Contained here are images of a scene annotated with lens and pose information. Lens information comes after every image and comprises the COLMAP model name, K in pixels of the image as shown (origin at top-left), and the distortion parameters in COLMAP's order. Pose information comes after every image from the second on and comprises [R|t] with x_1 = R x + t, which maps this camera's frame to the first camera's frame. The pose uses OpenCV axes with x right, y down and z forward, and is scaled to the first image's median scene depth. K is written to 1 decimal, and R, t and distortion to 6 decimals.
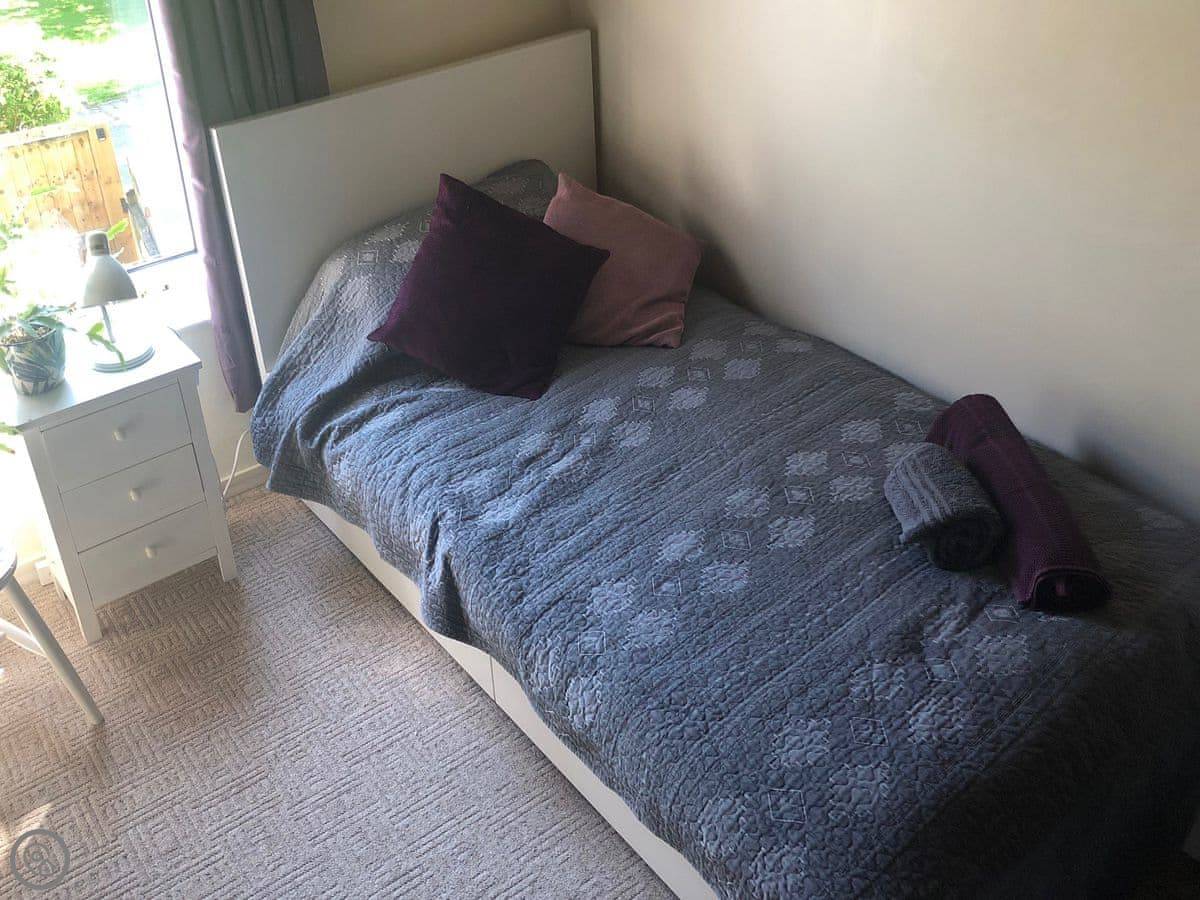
lens RADIAL K [[1177.0, 0, 600.0], [0, 1177.0, 450.0], [0, 0, 1]] dist [0.002100, 0.002855]
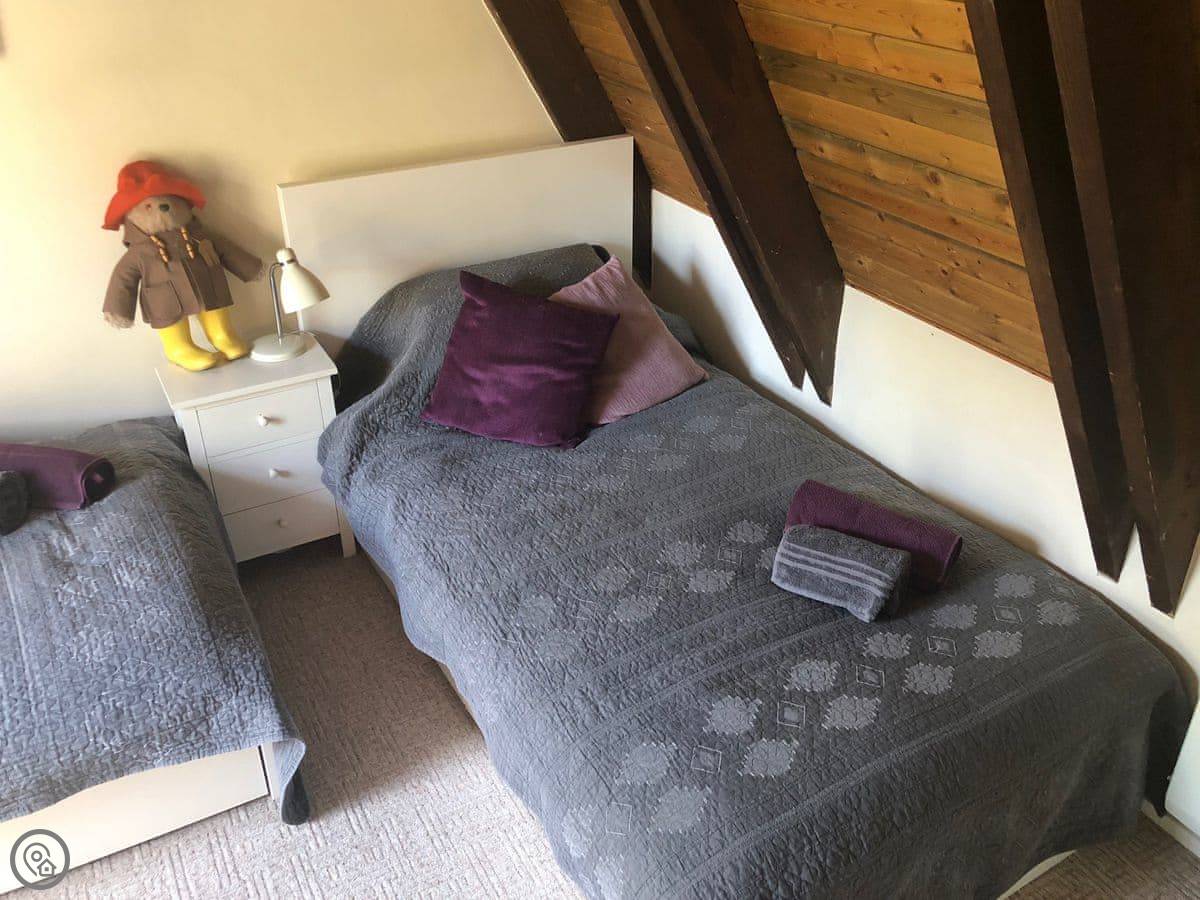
lens RADIAL K [[1073.1, 0, 600.0], [0, 1073.1, 450.0], [0, 0, 1]] dist [-0.040132, -0.005413]
pose [[0.130042, -0.446322, 0.885373, -0.687558], [0.525136, 0.788433, 0.320322, -0.002384], [-0.841024, 0.423286, 0.336909, 0.040836]]
